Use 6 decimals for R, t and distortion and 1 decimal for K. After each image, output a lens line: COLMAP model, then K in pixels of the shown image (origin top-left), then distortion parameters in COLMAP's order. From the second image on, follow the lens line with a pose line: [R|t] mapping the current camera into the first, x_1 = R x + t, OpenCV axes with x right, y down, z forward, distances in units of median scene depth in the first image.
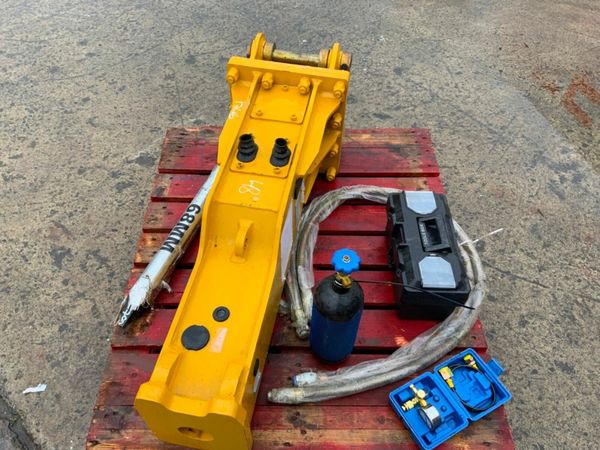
lens RADIAL K [[495.8, 0, 300.0], [0, 495.8, 225.0], [0, 0, 1]] dist [0.075095, -0.146928]
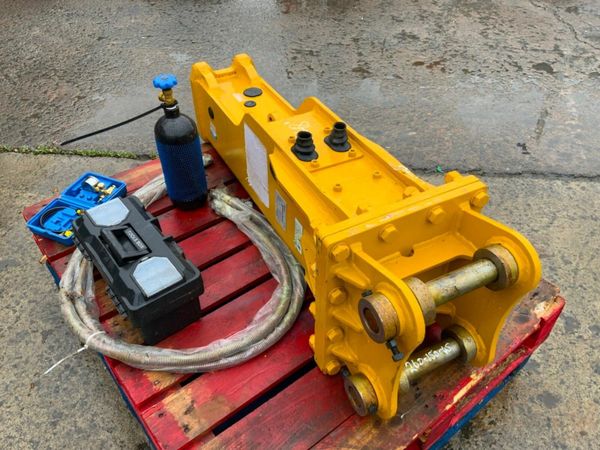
lens RADIAL K [[495.8, 0, 300.0], [0, 495.8, 225.0], [0, 0, 1]] dist [0.075095, -0.146928]
pose [[-0.784140, 0.395182, -0.478494, 0.374949], [-0.491855, 0.074411, 0.867491, -0.758124], [0.378422, 0.915584, 0.136024, 0.847761]]
